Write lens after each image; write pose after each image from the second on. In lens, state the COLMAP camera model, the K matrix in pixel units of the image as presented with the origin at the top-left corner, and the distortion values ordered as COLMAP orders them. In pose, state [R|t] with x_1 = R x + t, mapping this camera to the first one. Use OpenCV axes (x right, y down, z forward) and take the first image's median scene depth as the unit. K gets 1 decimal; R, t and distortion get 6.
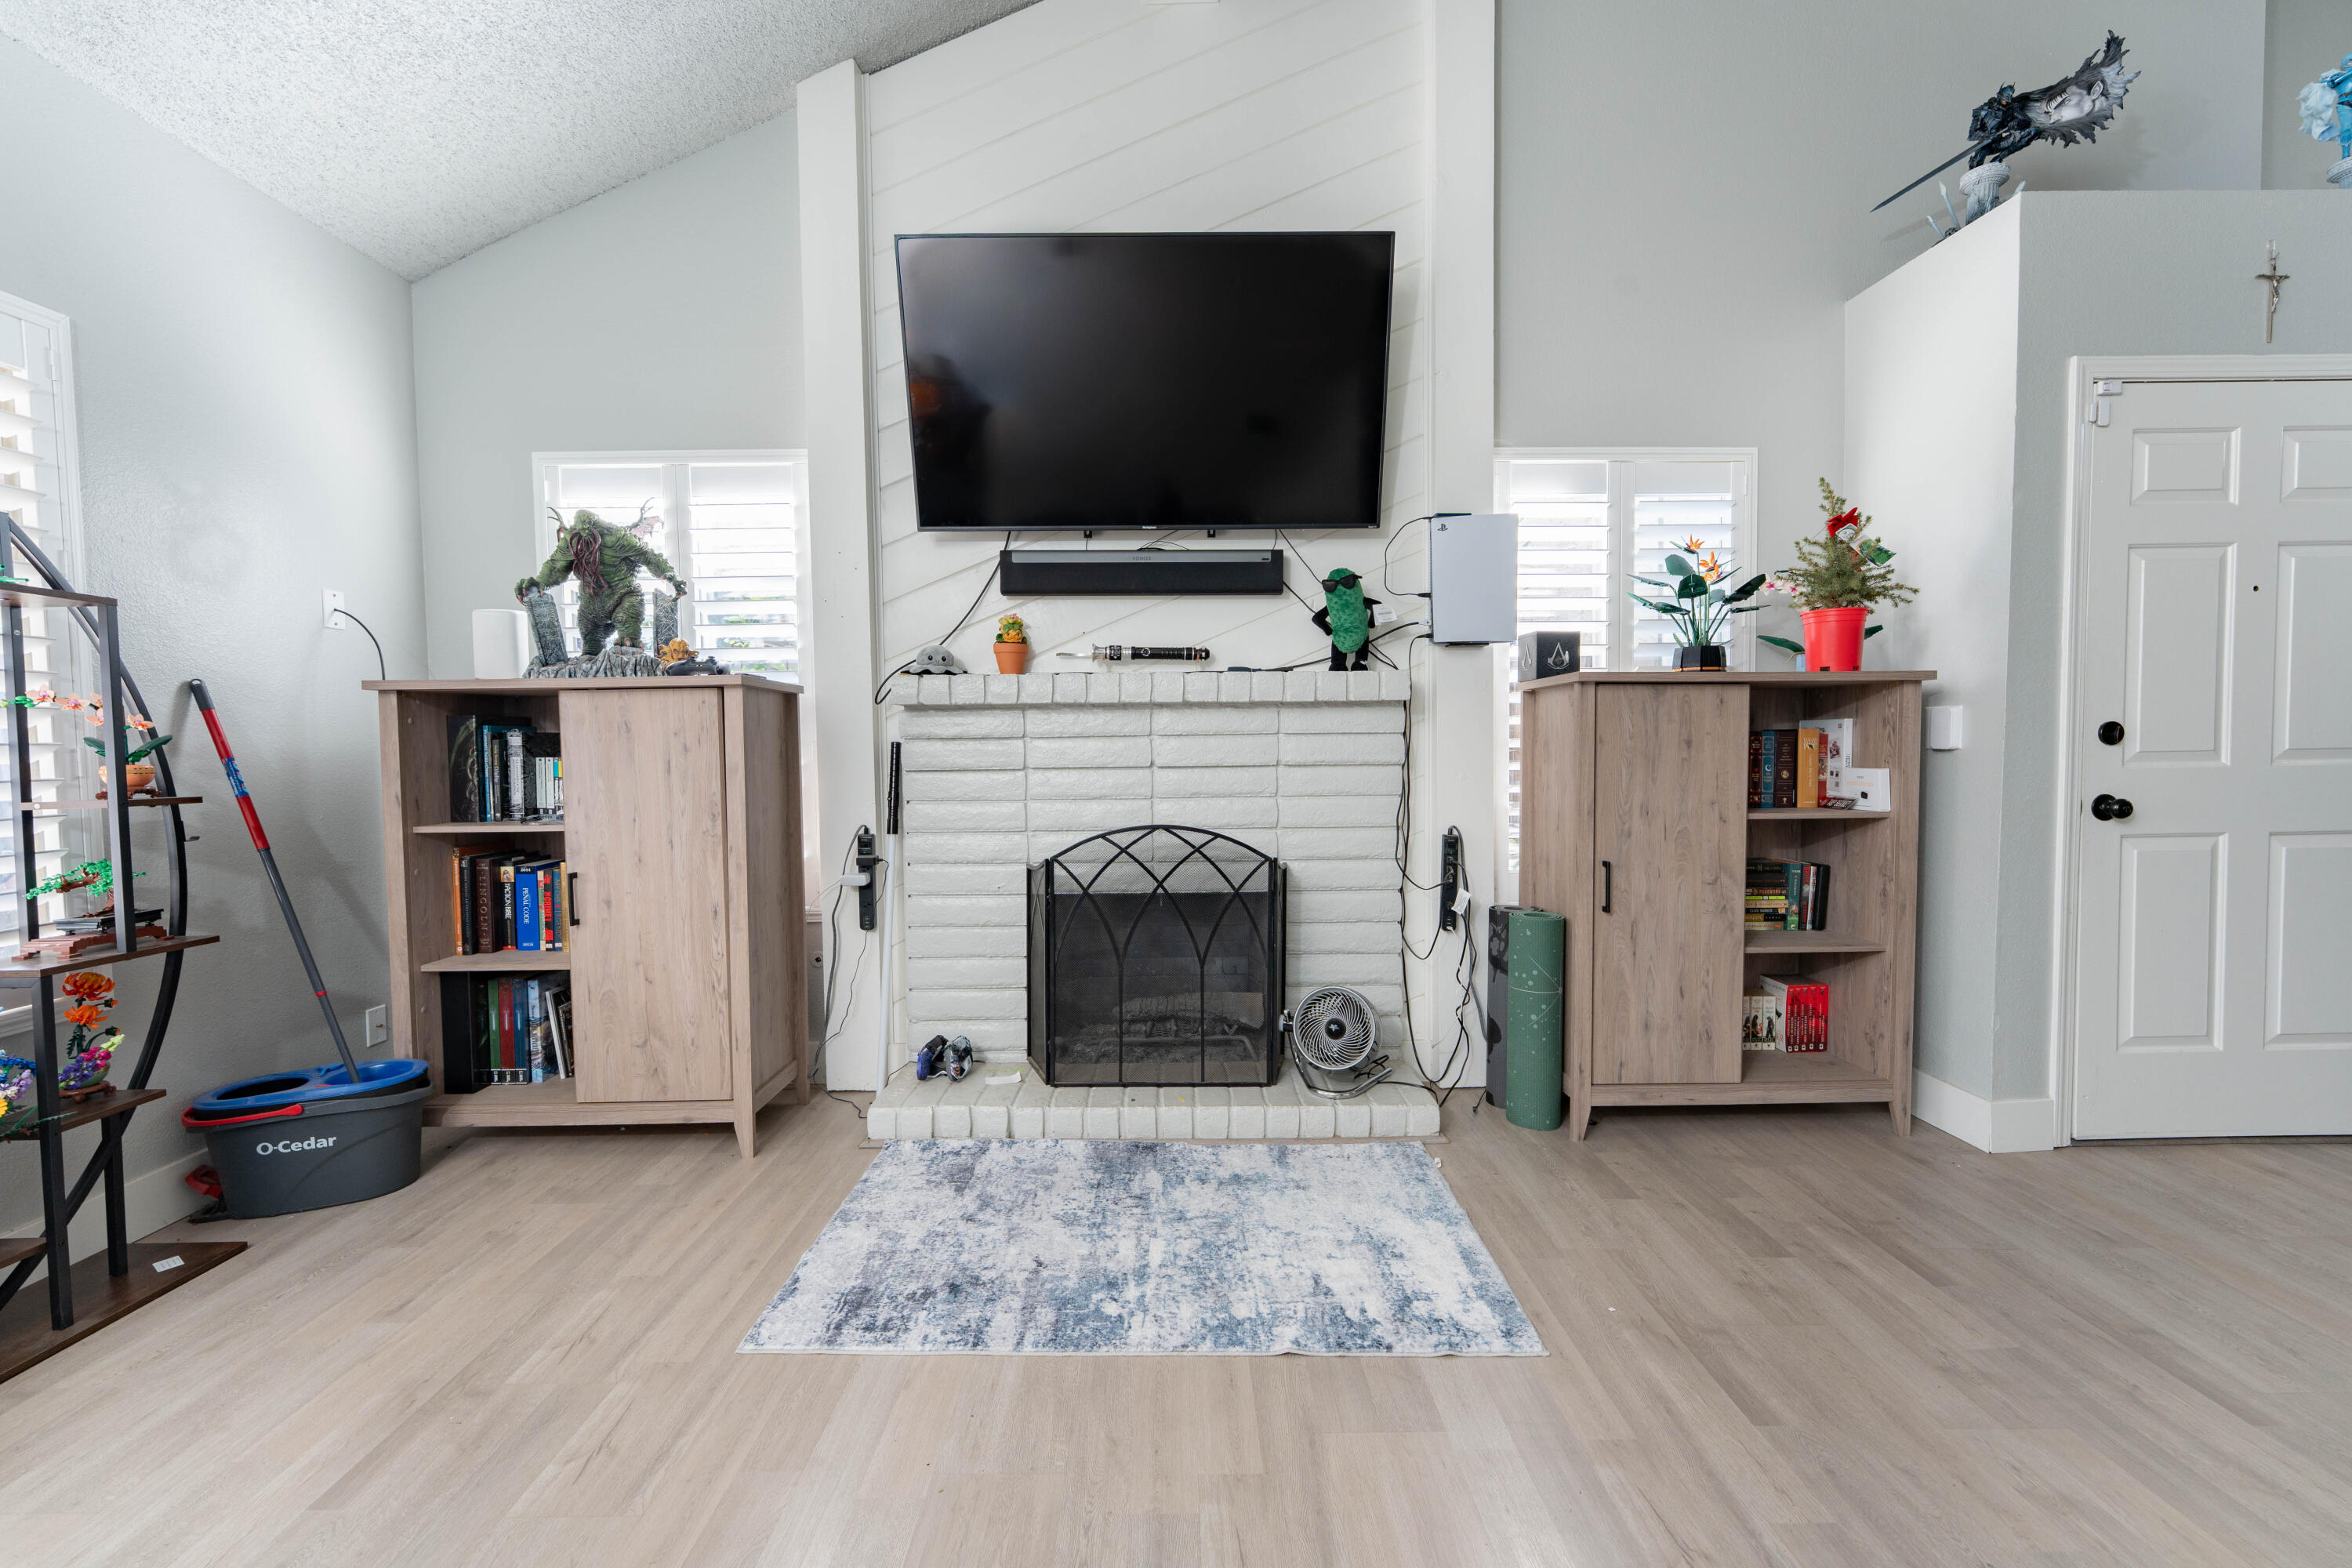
lens RADIAL K [[940.1, 0, 1176.0], [0, 940.1, 782.8], [0, 0, 1]] dist [-0.001003, -0.001629]
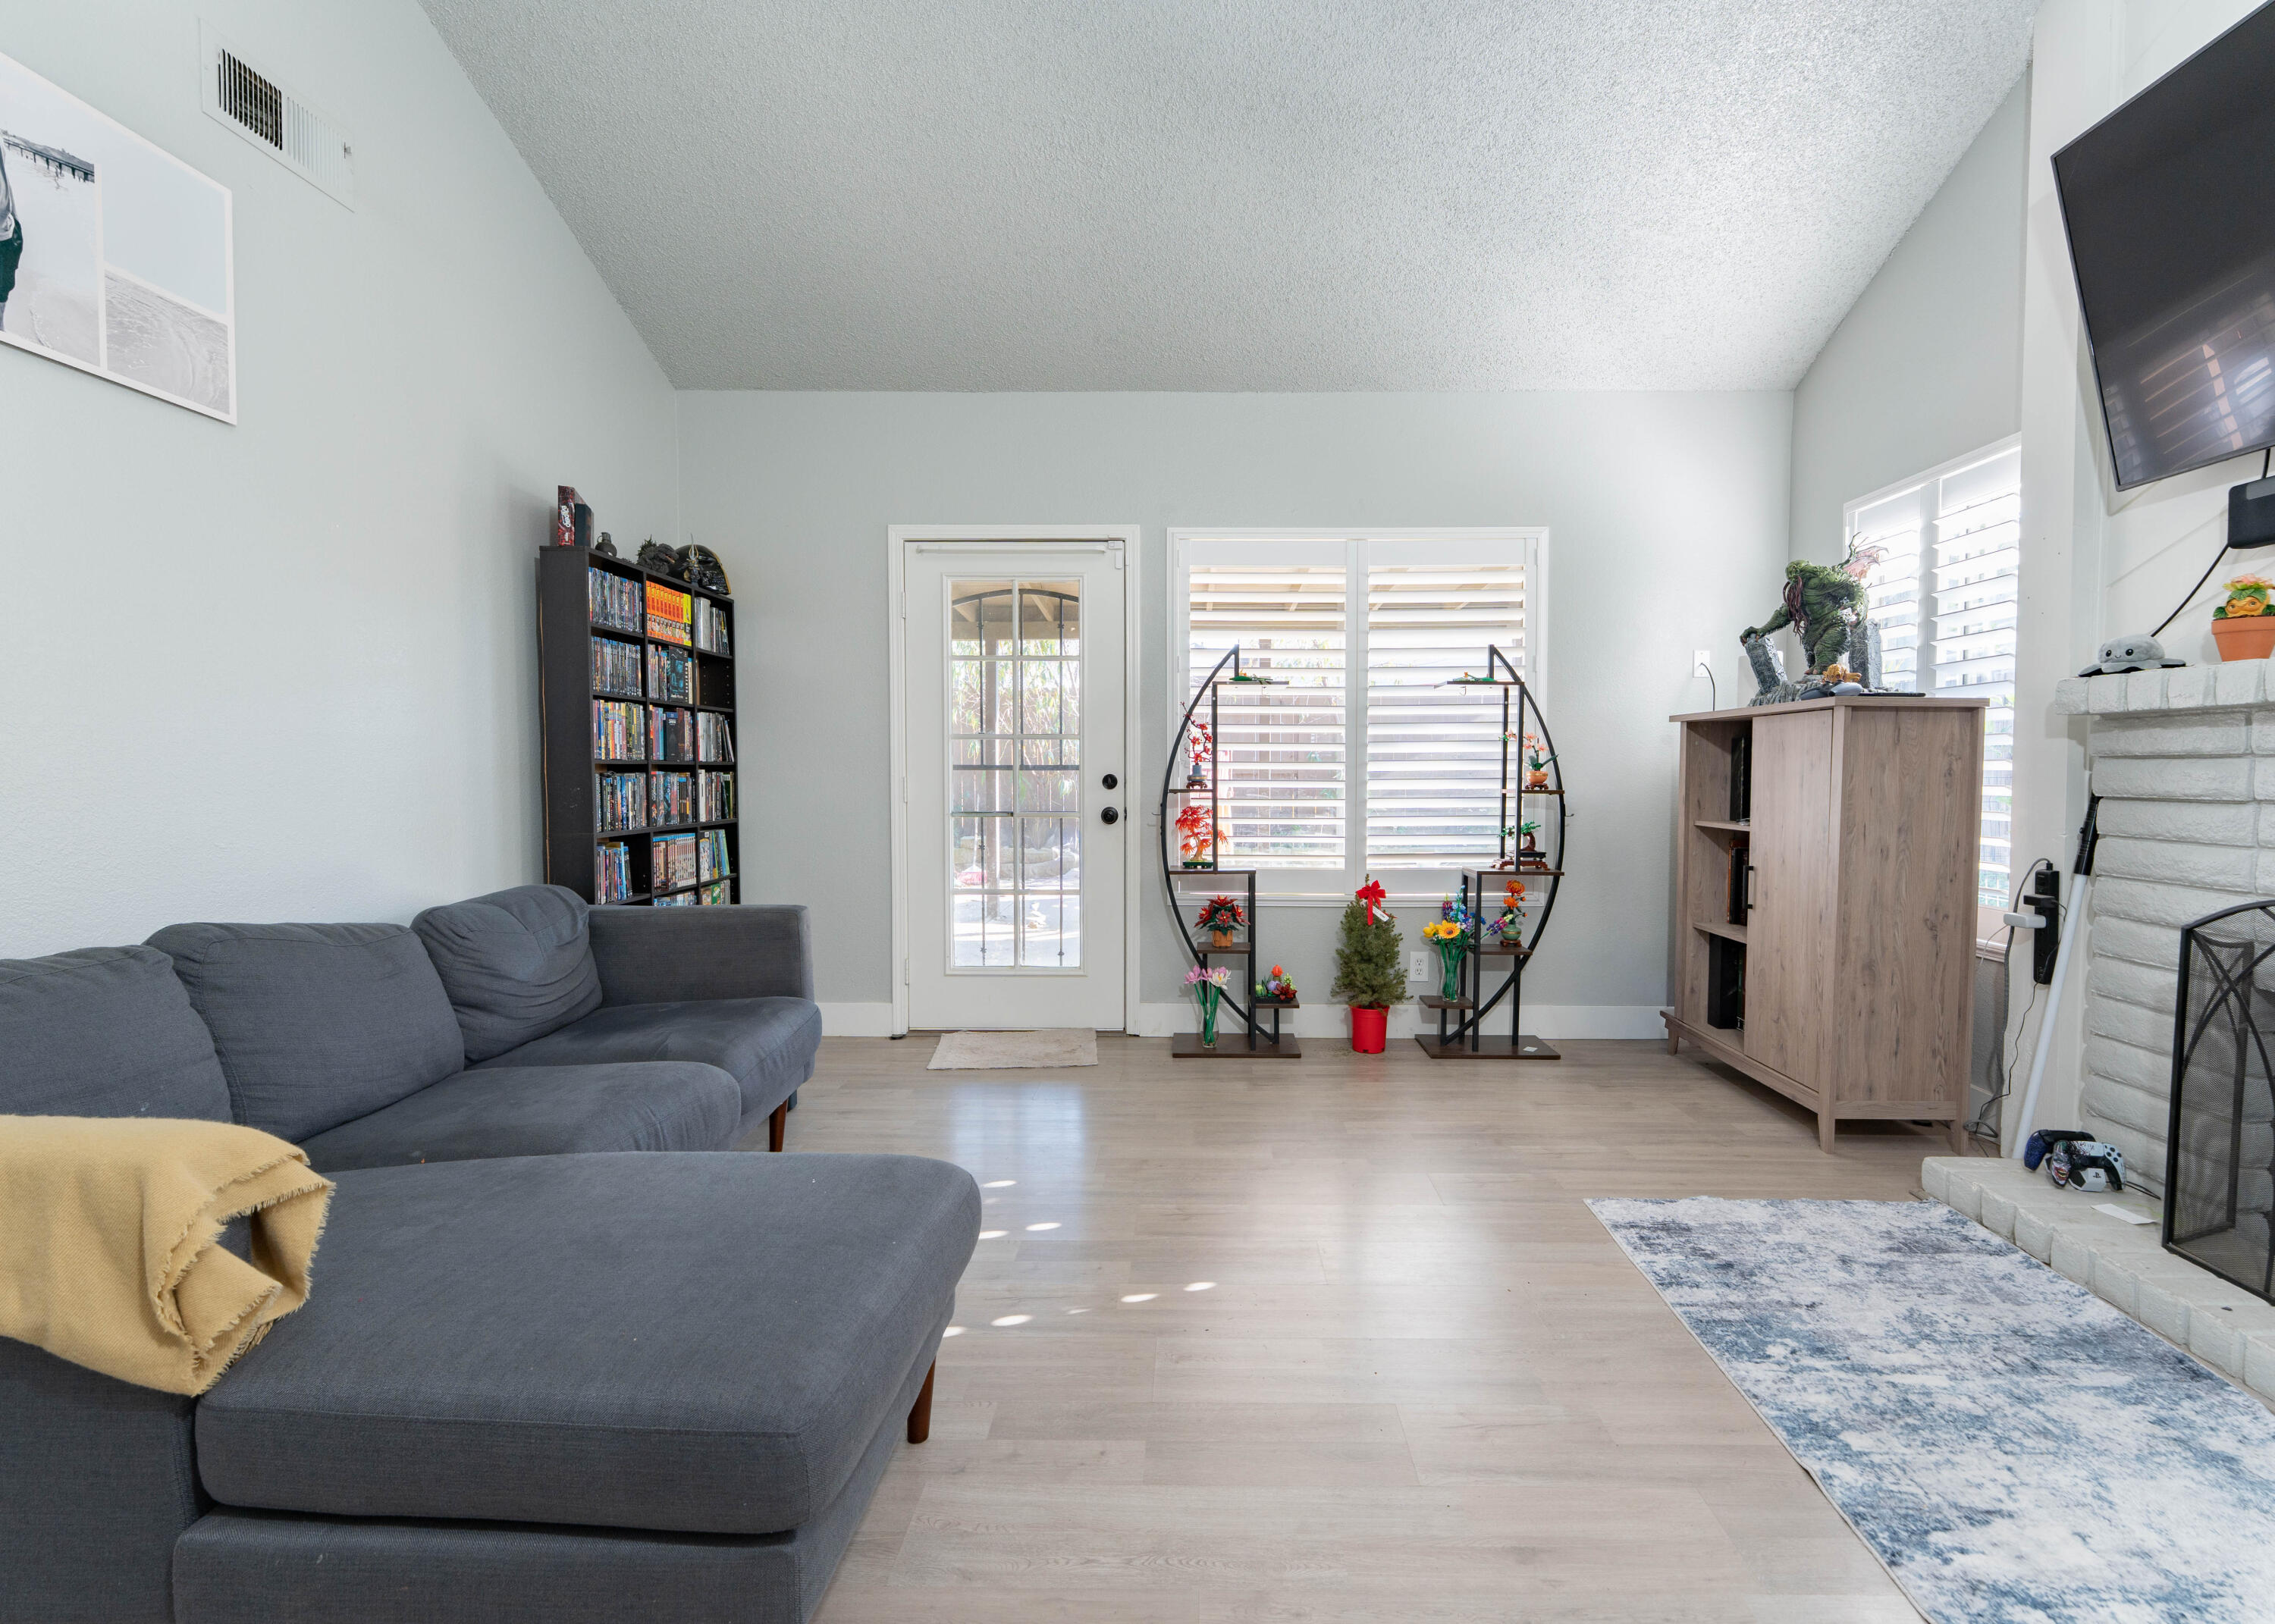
lens RADIAL K [[1025.6, 0, 1180.0], [0, 1025.6, 812.9], [0, 0, 1]] dist [-0.001687, -0.001654]
pose [[-0.024204, 0.056521, -0.998108, 0.678443], [-0.046171, 0.997272, 0.057594, -0.015336], [0.998640, 0.047478, -0.021528, 0.273113]]
